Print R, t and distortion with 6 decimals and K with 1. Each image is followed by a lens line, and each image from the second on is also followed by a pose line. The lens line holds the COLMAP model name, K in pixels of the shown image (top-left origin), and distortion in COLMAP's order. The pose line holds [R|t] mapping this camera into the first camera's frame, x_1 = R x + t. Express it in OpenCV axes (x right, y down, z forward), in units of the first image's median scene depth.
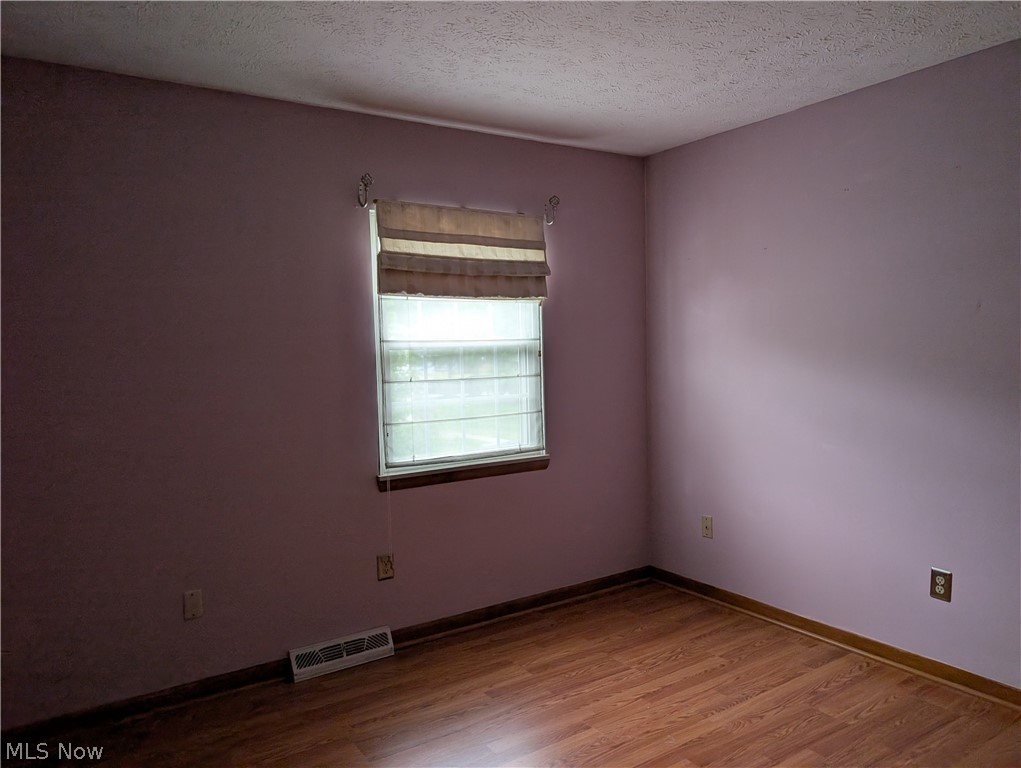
lens RADIAL K [[771.5, 0, 513.8], [0, 771.5, 388.5], [0, 0, 1]] dist [0.069441, 0.000659]
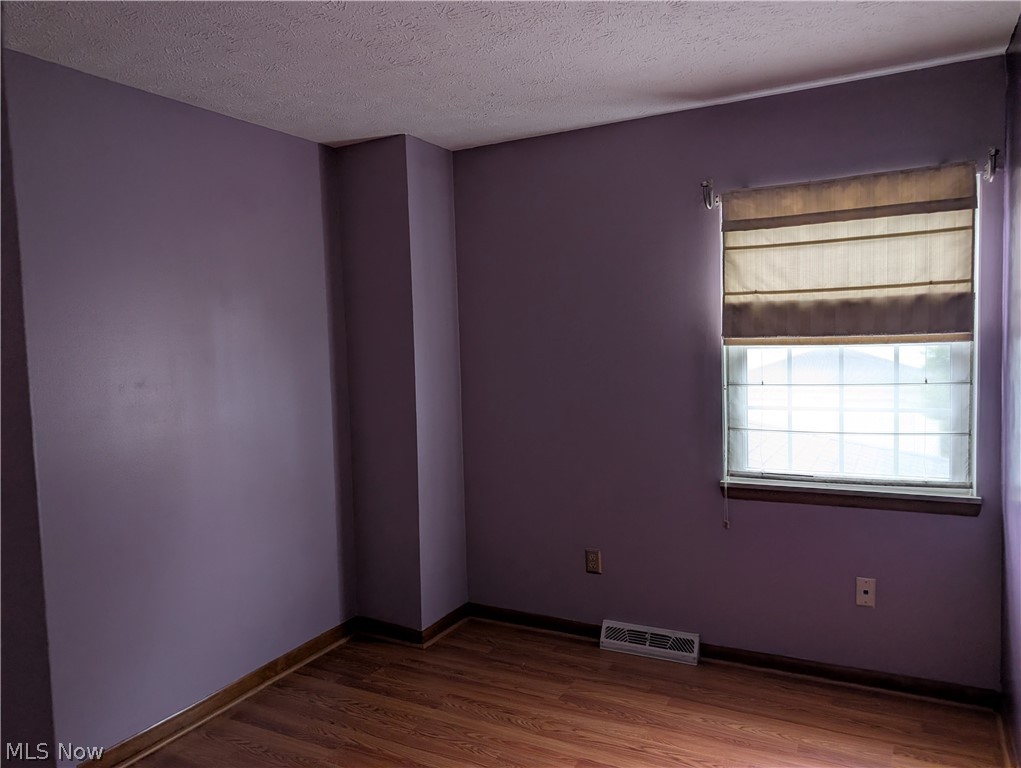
lens RADIAL K [[730.5, 0, 514.4], [0, 730.5, 382.9], [0, 0, 1]] dist [0.013718, -0.010849]
pose [[0.457806, 0.045430, -0.887890, 0.515350], [-0.035988, 0.998822, 0.032550, -0.029449], [0.888323, 0.017052, 0.458902, 0.362187]]
